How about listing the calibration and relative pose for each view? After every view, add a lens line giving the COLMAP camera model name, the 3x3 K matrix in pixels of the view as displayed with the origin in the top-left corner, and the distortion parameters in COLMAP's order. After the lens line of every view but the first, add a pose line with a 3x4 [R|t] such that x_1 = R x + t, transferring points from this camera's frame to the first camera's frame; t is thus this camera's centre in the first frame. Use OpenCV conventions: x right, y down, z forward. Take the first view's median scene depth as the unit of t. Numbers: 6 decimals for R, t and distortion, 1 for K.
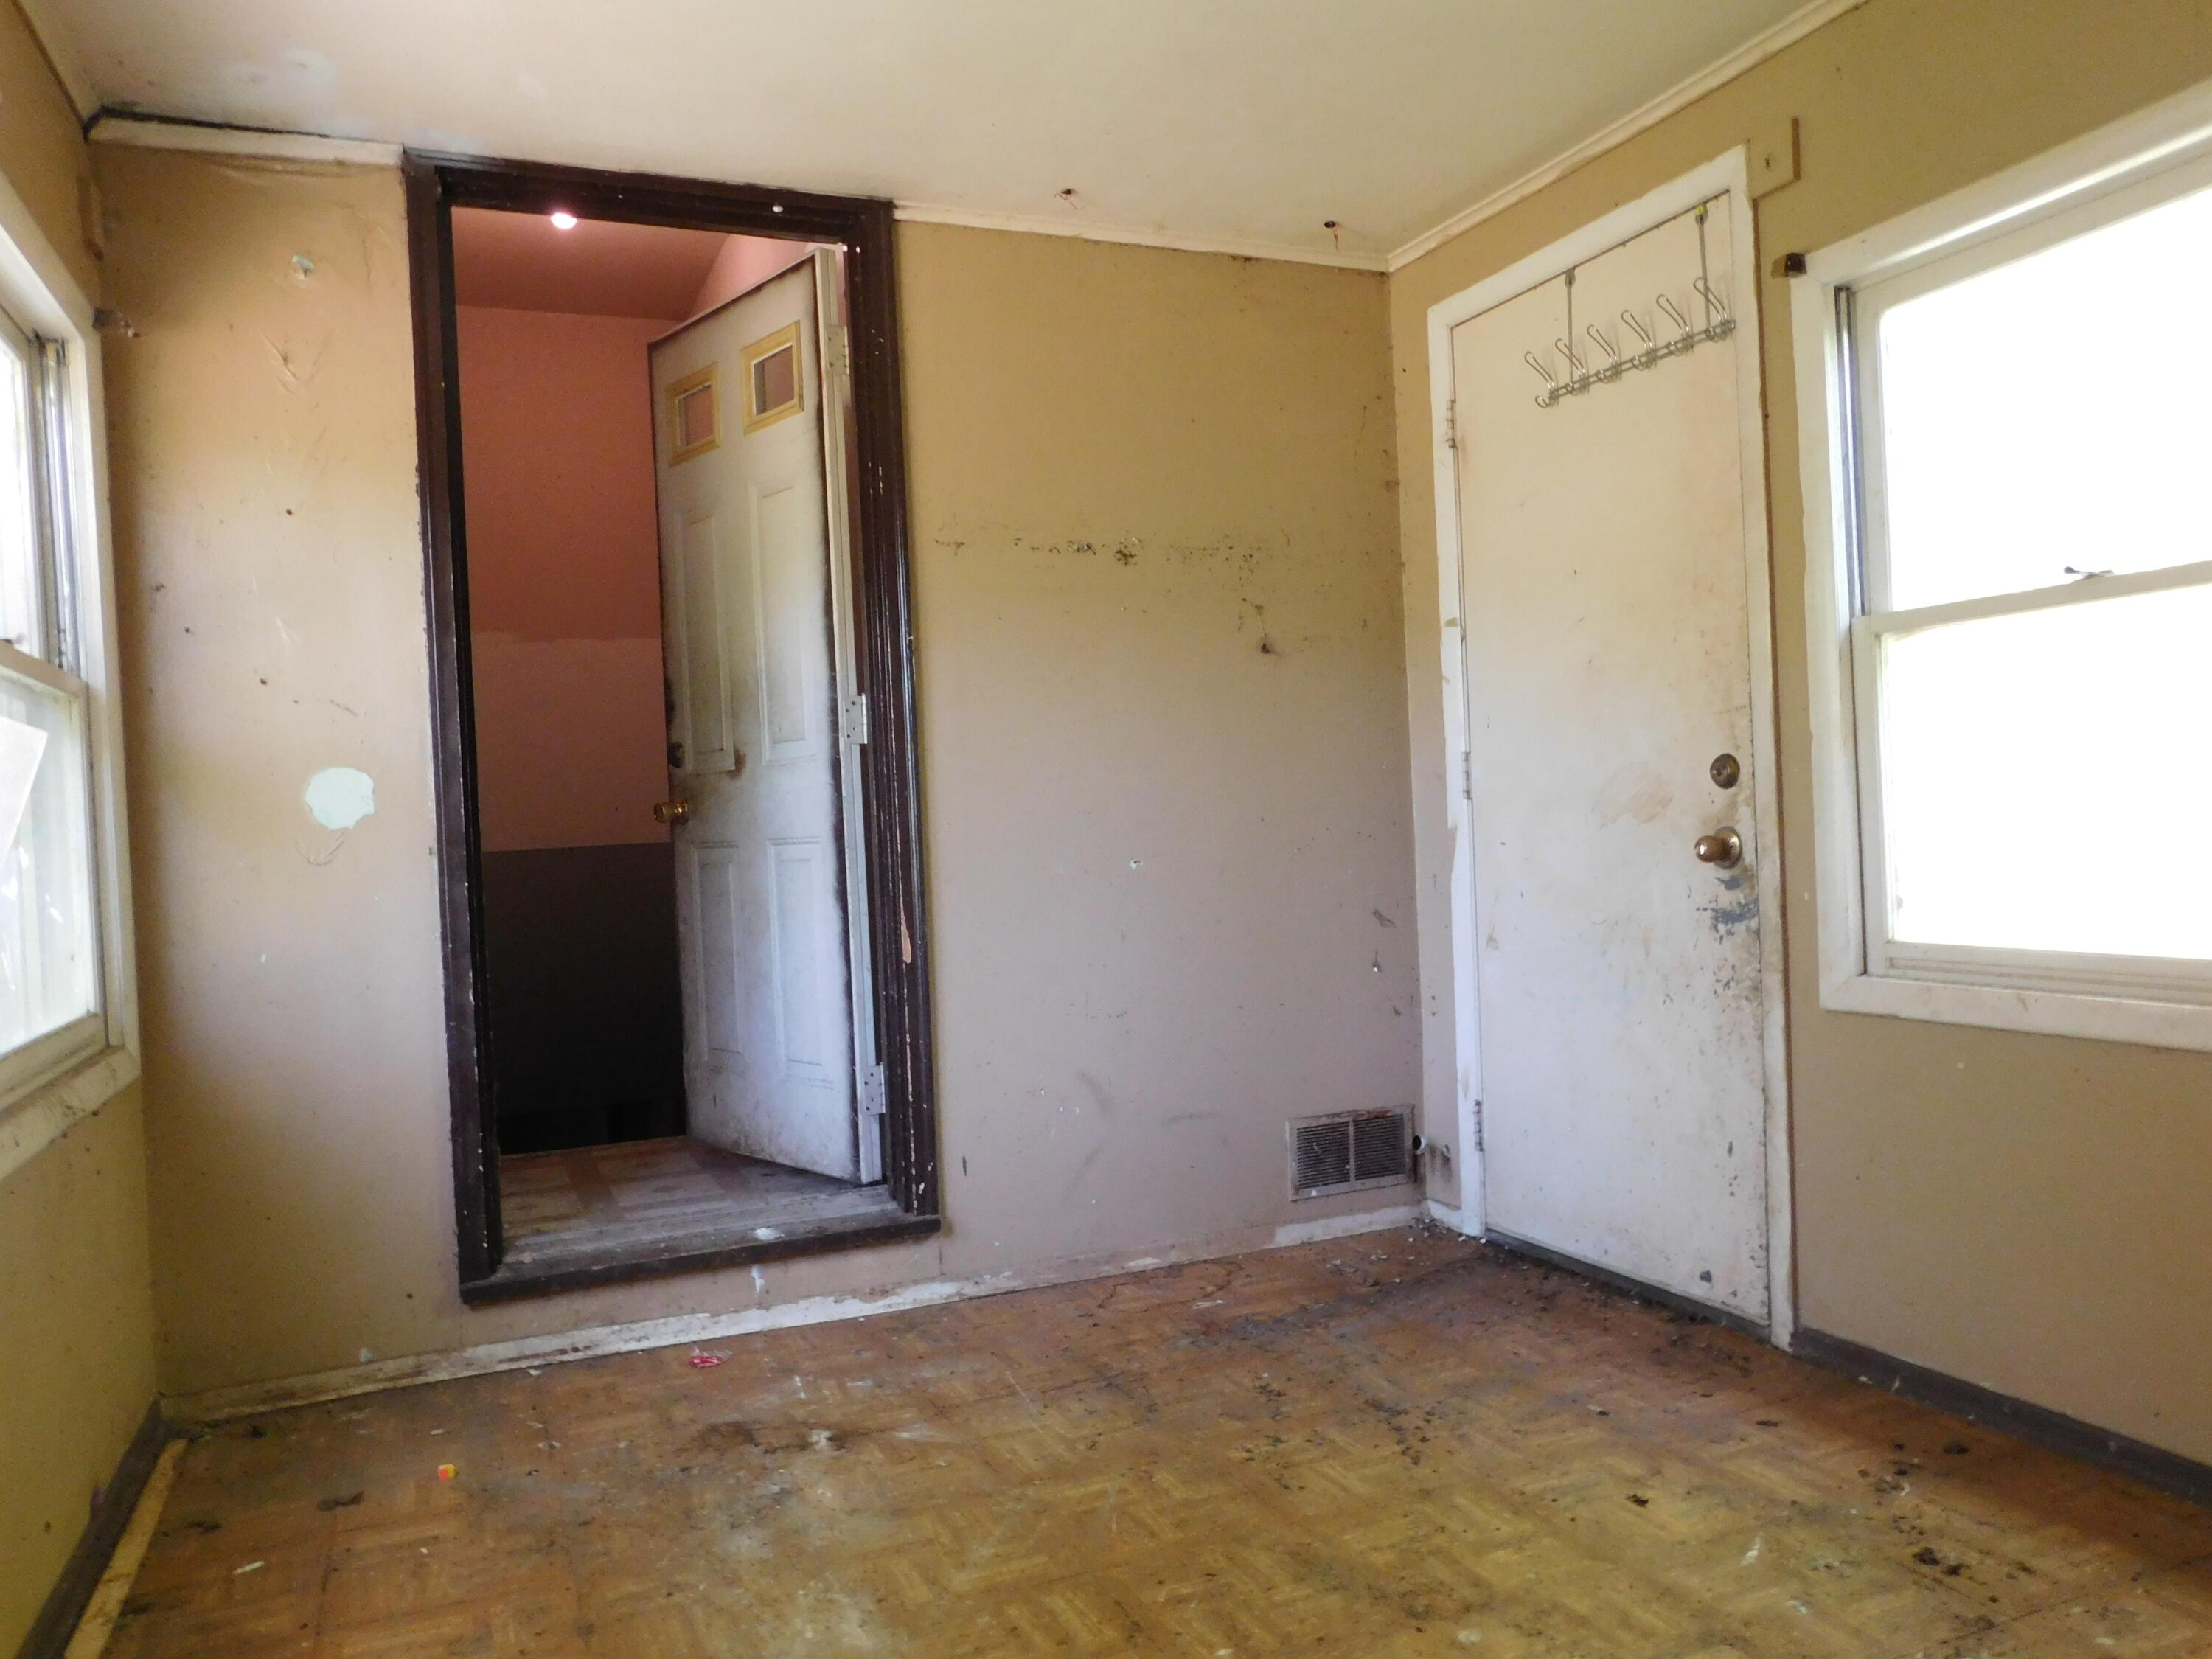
lens RADIAL K [[1570.6, 0, 1122.0], [0, 1570.6, 822.9], [0, 0, 1]] dist [-0.048676, 0.058509]
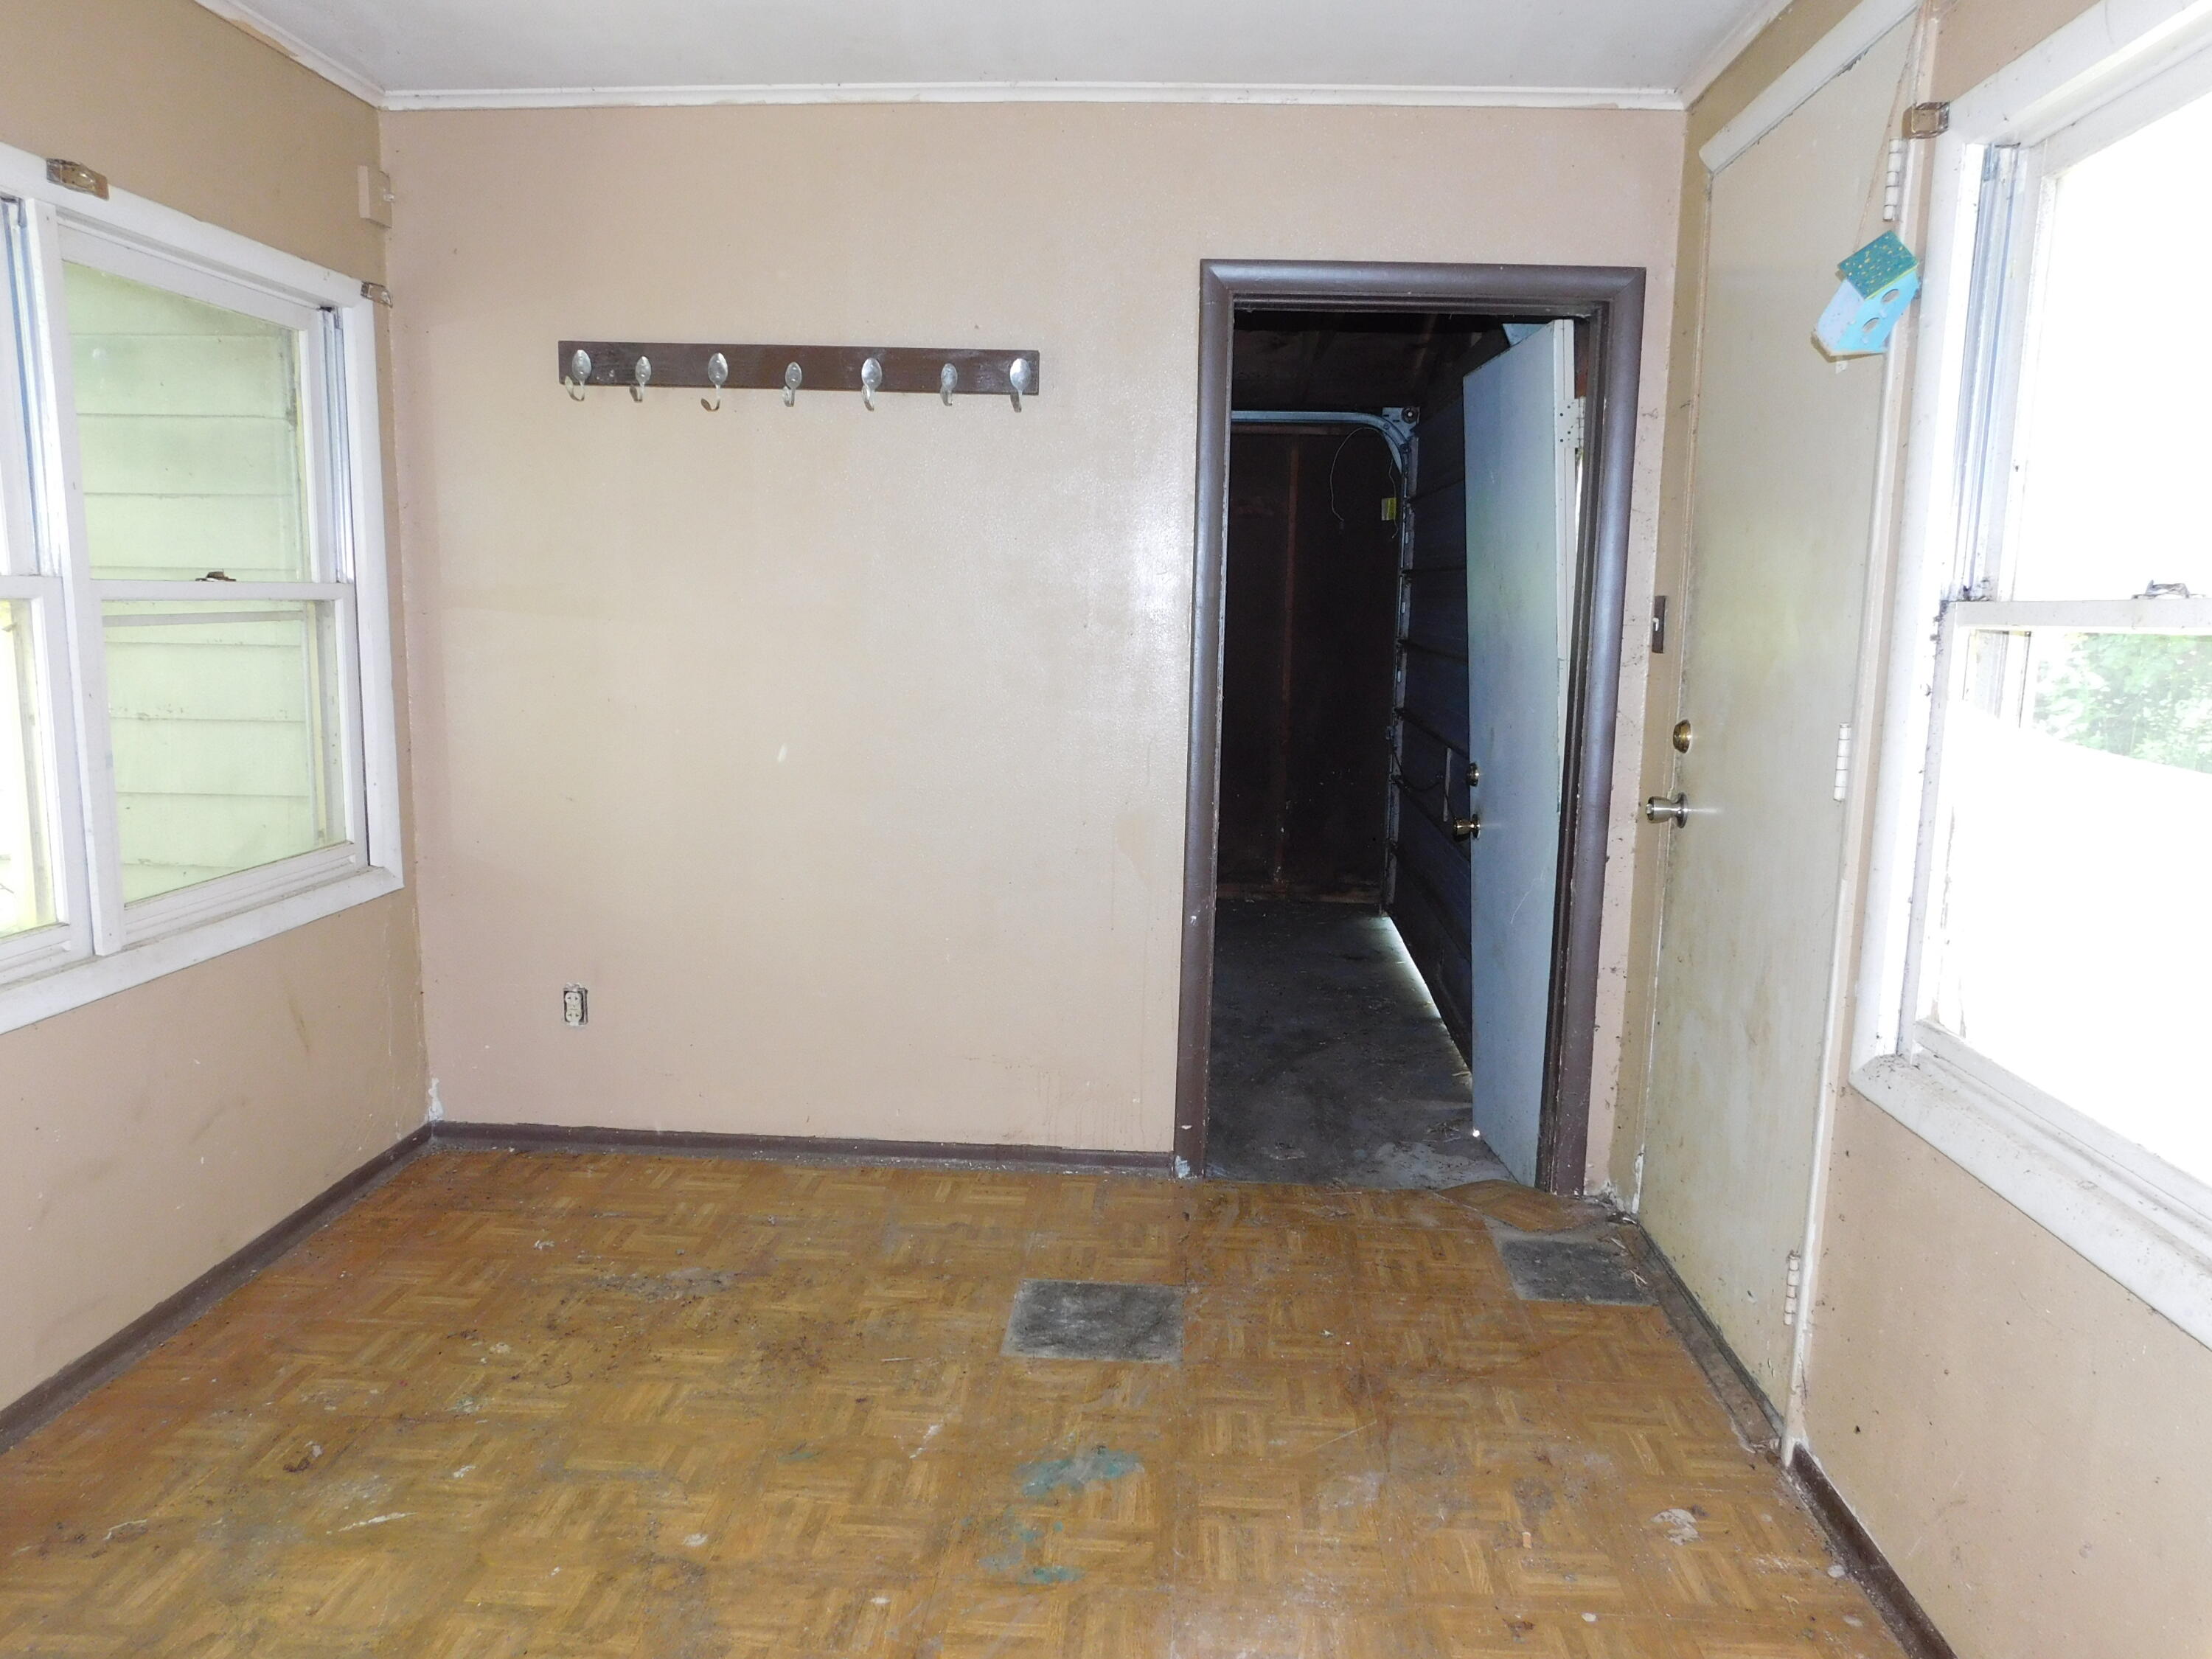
lens RADIAL K [[1570.6, 0, 1116.7], [0, 1570.6, 845.5], [0, 0, 1]] dist [-0.048676, 0.058509]
pose [[-0.890033, -0.044333, 0.453736, -0.514605], [0.017370, 0.991240, 0.130924, -0.114449], [-0.455566, 0.124409, -0.881466, 1.710283]]
